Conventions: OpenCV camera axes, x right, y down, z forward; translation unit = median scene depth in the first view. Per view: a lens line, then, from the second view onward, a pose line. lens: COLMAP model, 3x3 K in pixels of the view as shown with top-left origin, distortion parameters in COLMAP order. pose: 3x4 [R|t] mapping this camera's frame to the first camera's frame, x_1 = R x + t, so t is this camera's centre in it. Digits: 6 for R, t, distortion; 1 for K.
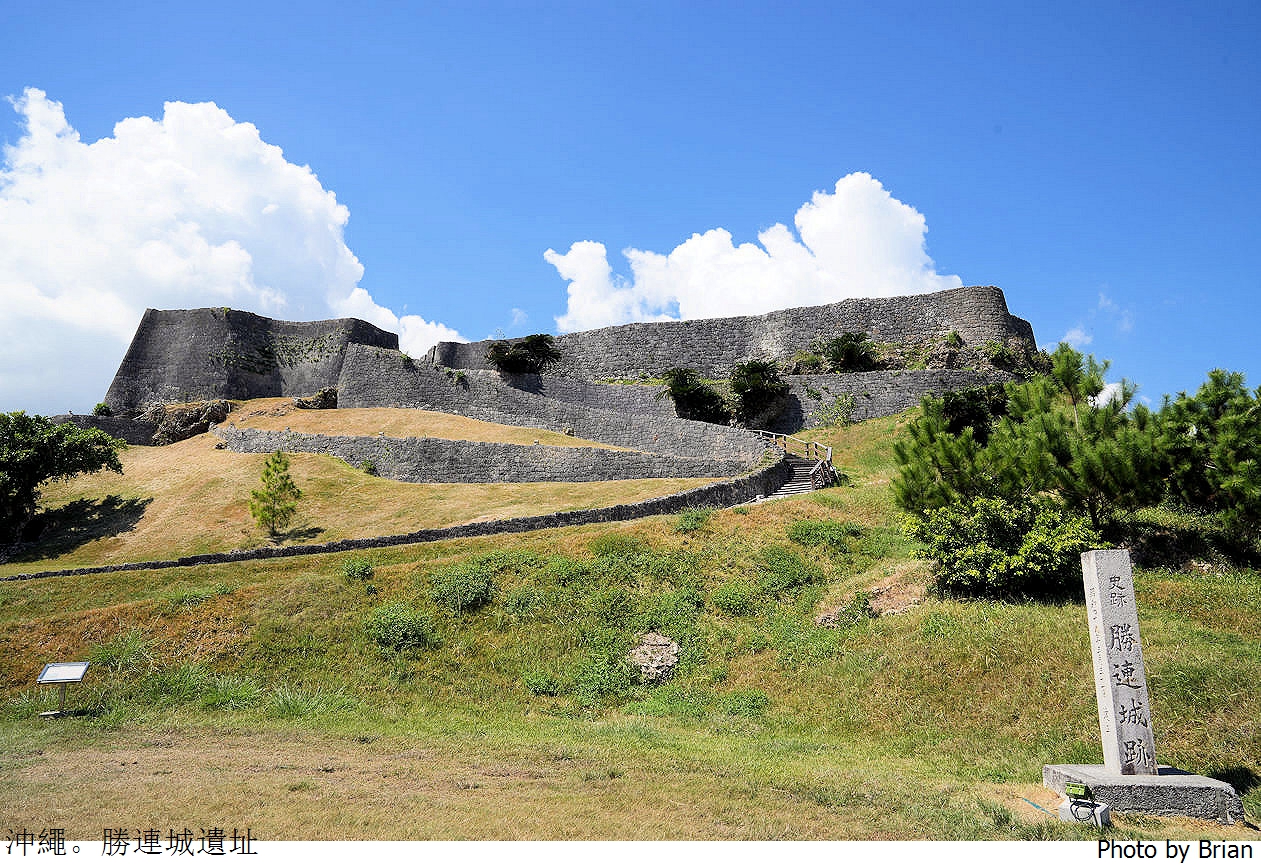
lens RADIAL K [[903.9, 0, 634.3], [0, 903.9, 433.8], [0, 0, 1]] dist [-0.096908, 0.015808]
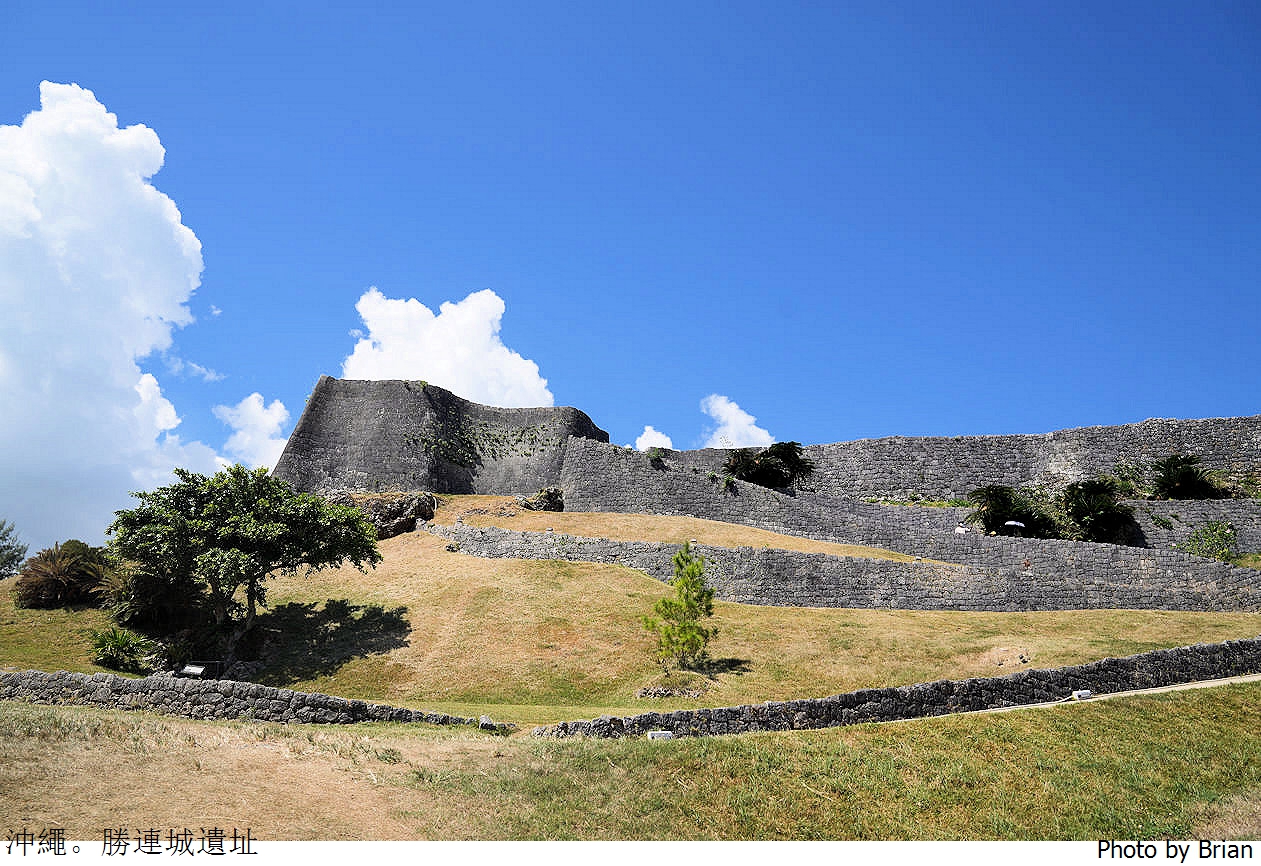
lens RADIAL K [[903.9, 0, 626.6], [0, 903.9, 429.6], [0, 0, 1]] dist [-0.096908, 0.015808]
pose [[0.997141, 0.060727, 0.044969, -0.325363], [-0.051829, 0.982702, -0.177796, 0.039664], [-0.054988, 0.174957, 0.983039, 0.195909]]
